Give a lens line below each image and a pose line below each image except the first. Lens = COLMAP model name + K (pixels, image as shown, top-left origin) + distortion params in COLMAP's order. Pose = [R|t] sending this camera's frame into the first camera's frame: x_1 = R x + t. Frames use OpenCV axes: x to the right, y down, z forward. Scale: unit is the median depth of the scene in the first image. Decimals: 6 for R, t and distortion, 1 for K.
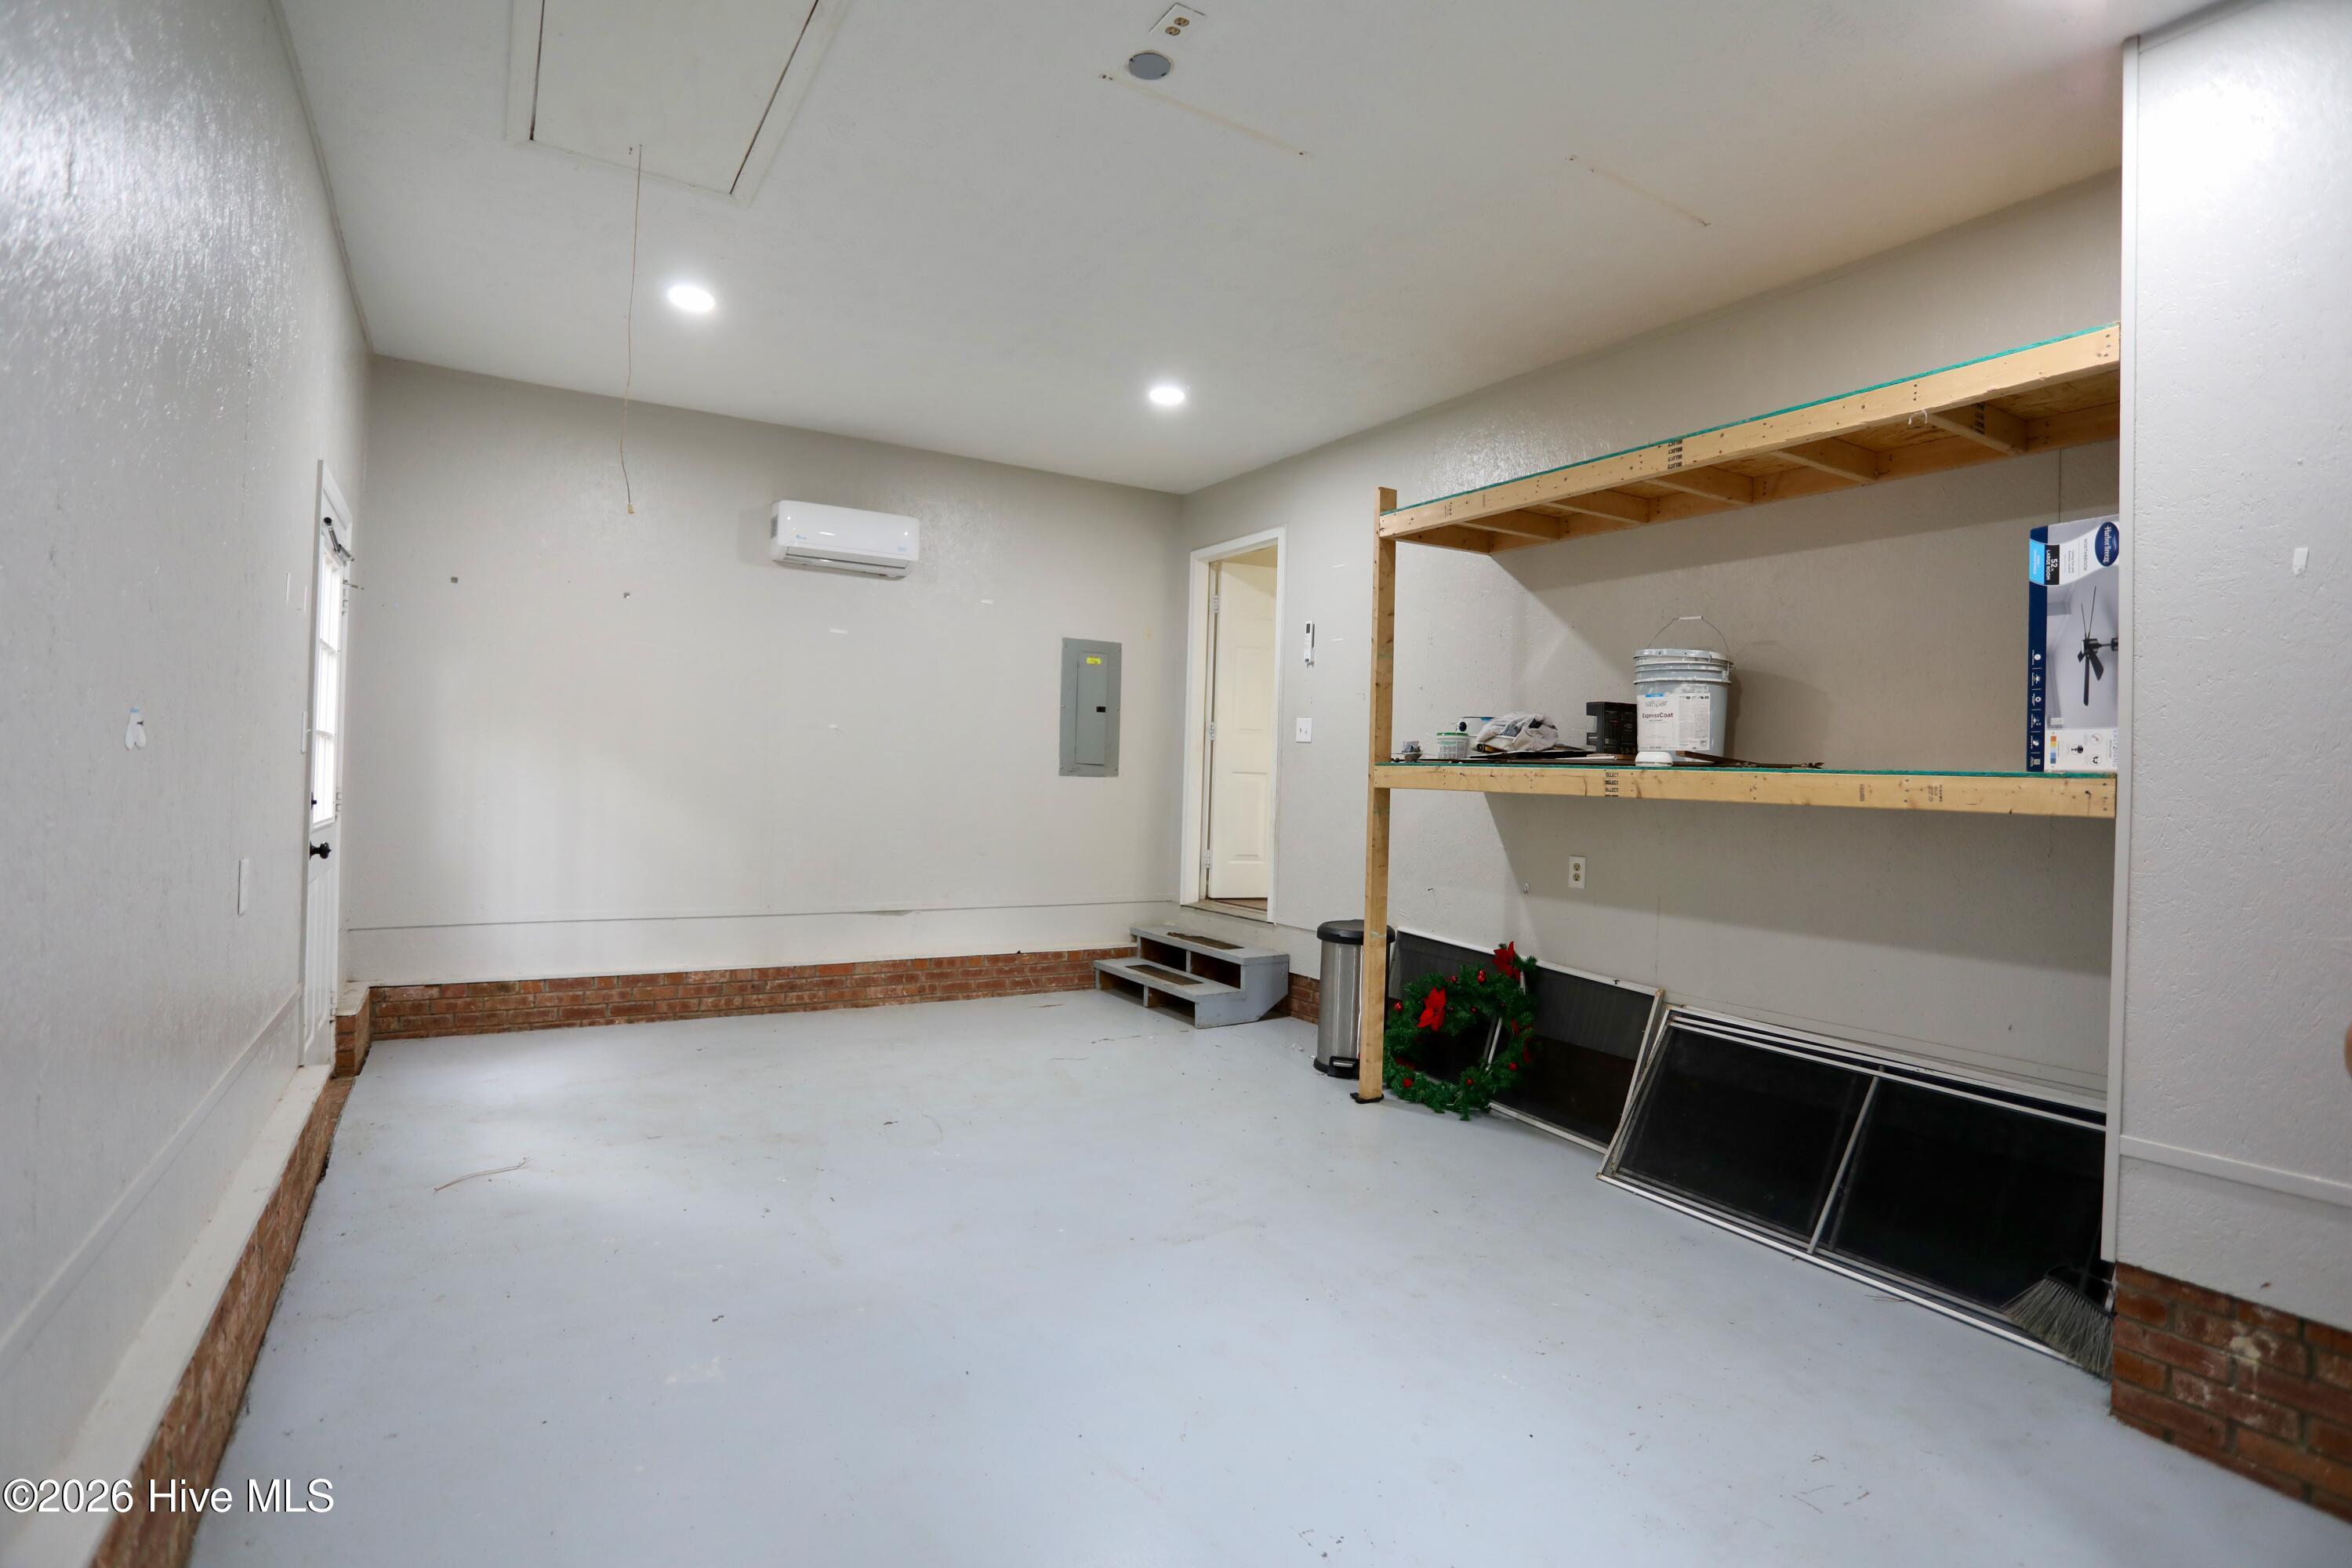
lens RADIAL K [[1143.8, 0, 1173.0], [0, 1143.8, 768.9], [0, 0, 1]] dist [-0.079849, 0.036541]
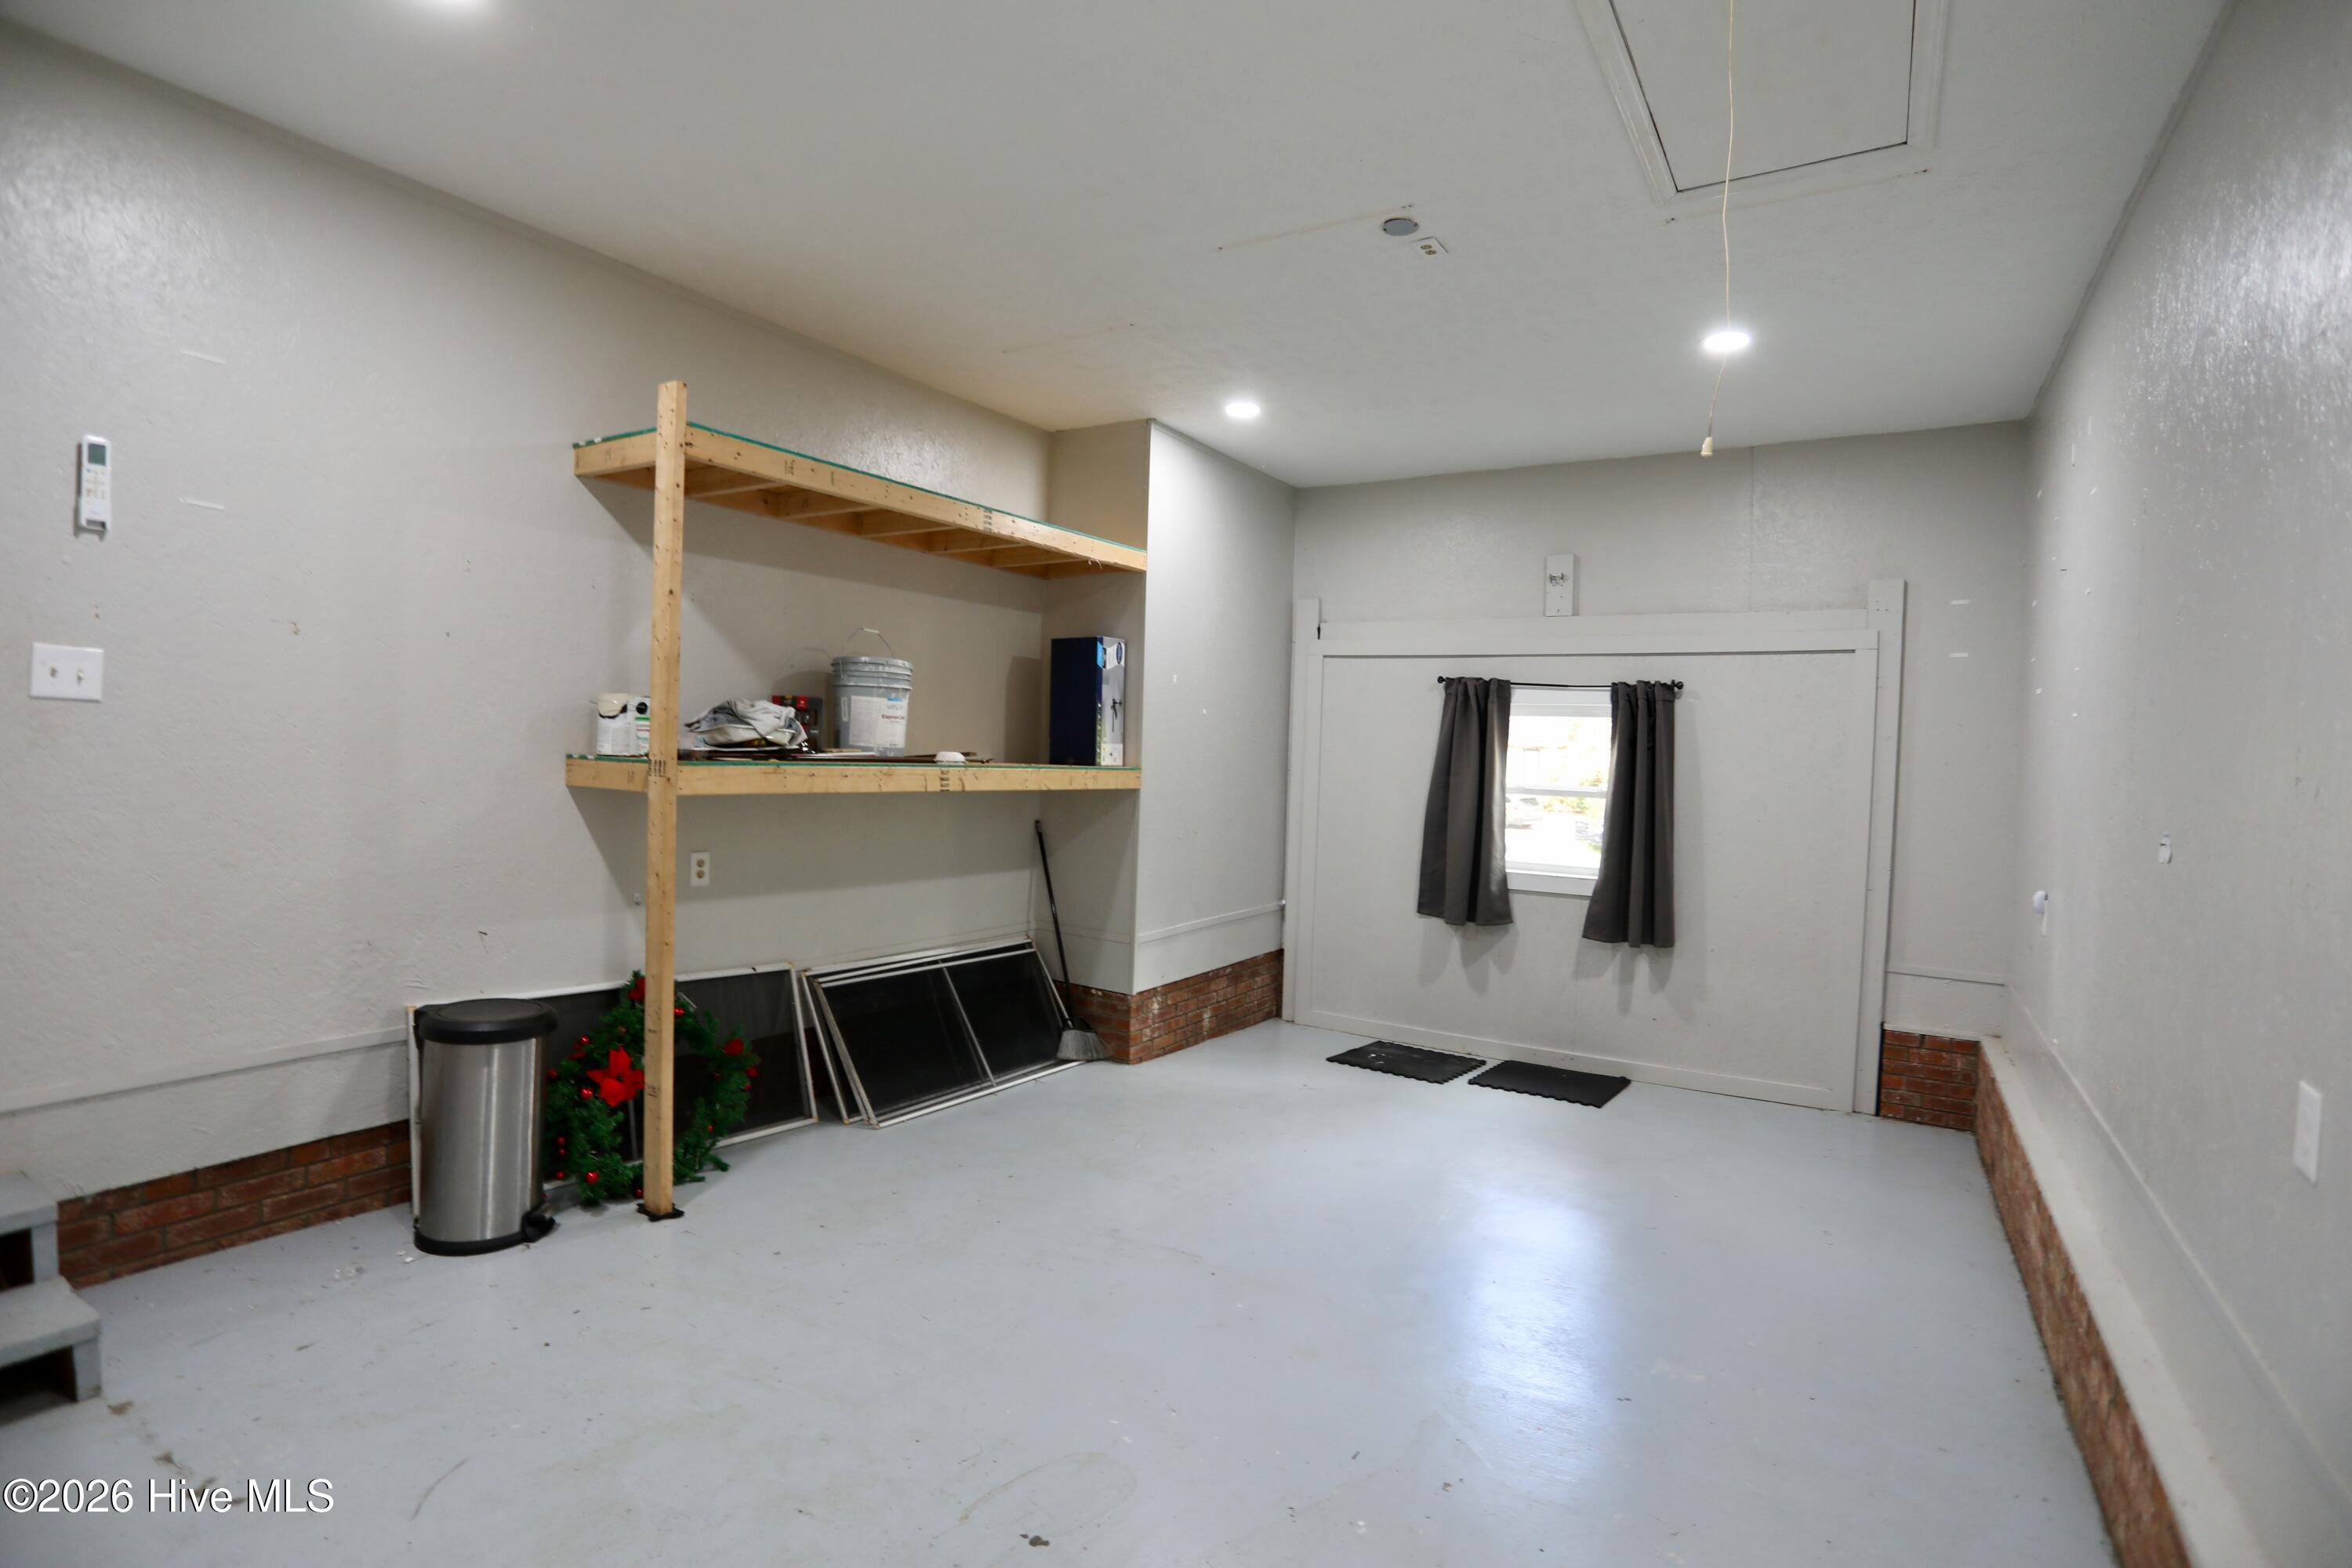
lens RADIAL K [[1143.8, 0, 1173.0], [0, 1143.8, 768.9], [0, 0, 1]] dist [-0.079849, 0.036541]
pose [[-0.437961, -0.060727, 0.896941, -0.773533], [-0.052460, 0.997742, 0.041936, -0.060152], [-0.897462, -0.028687, -0.440158, 1.291733]]
